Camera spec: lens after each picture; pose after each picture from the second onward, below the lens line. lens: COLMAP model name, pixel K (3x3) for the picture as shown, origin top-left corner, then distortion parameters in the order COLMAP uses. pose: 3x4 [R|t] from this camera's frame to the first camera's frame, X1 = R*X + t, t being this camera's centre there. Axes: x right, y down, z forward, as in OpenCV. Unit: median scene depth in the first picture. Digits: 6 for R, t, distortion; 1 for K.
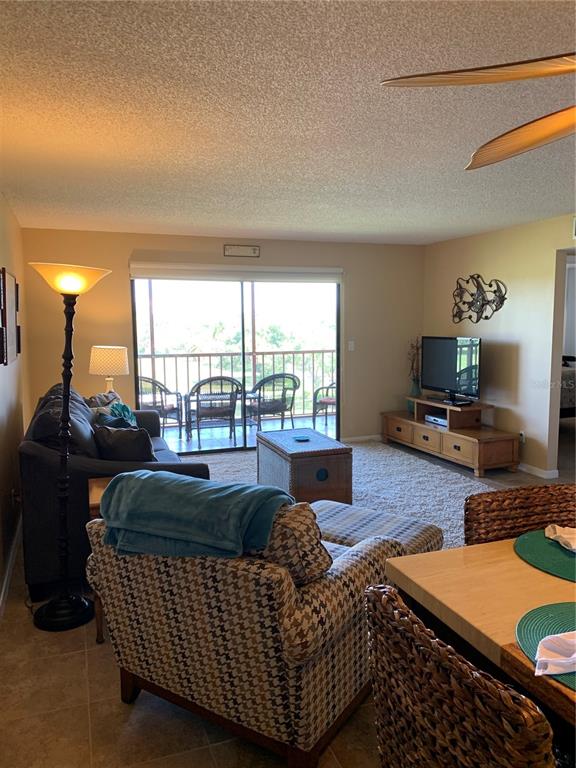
lens RADIAL K [[584.5, 0, 288.0], [0, 584.5, 384.0], [0, 0, 1]] dist [0.036349, -0.001995]
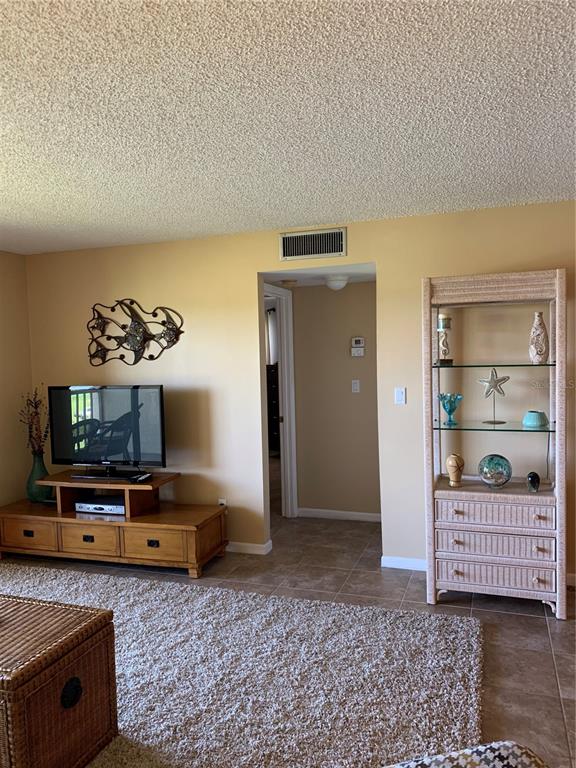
lens RADIAL K [[586.2, 0, 288.0], [0, 586.2, 384.0], [0, 0, 1]] dist [0.003833, -0.003139]
pose [[0.626920, -0.051227, 0.777397, -0.131978], [0.108674, 0.993831, -0.022149, -0.043087], [-0.771467, 0.098368, 0.628620, 0.394187]]
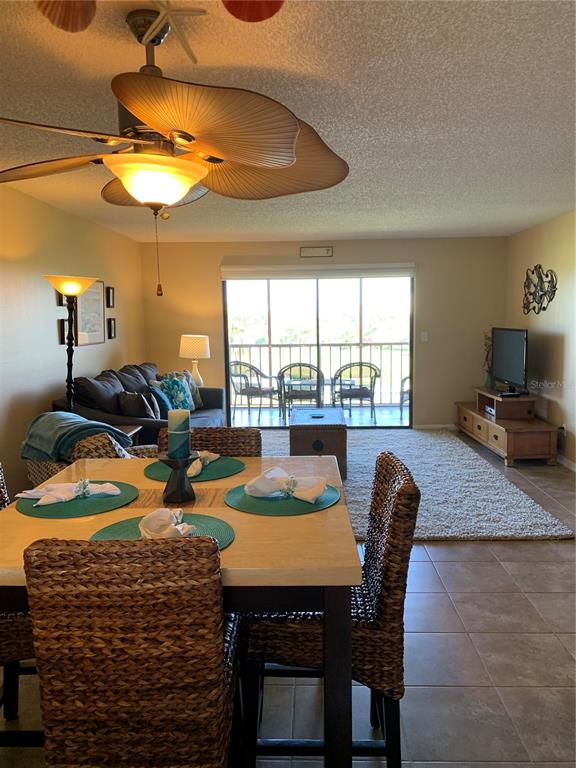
lens RADIAL K [[586.2, 0, 288.0], [0, 586.2, 384.0], [0, 0, 1]] dist [0.003833, -0.003139]
pose [[0.926678, 0.036265, -0.374103, 0.307846], [-0.033115, 0.999341, 0.014847, 0.012501], [0.374395, -0.001370, 0.927268, -0.069531]]
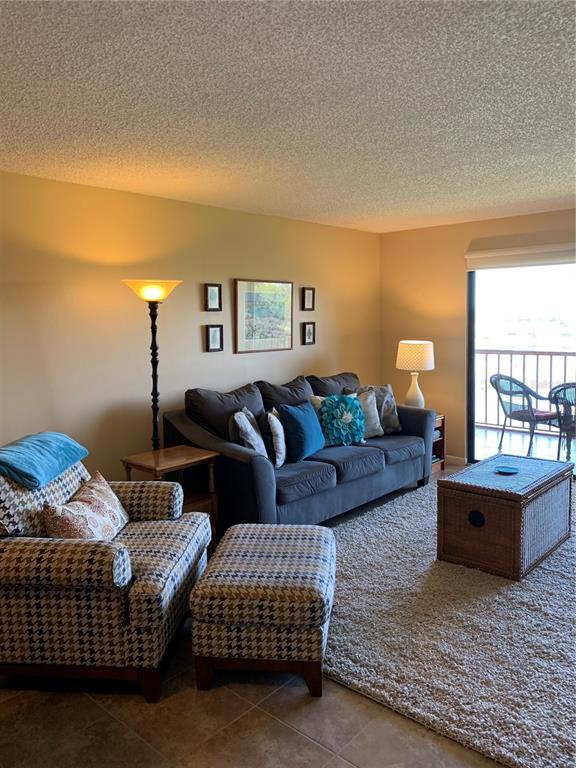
lens RADIAL K [[573.3, 0, 288.0], [0, 573.3, 384.0], [0, 0, 1]] dist [0.008380, 0.000374]
pose [[0.466180, 0.087699, -0.880332, 0.419583], [-0.073535, 0.995472, 0.060228, -0.030687], [0.881629, 0.036658, 0.470518, 0.304259]]
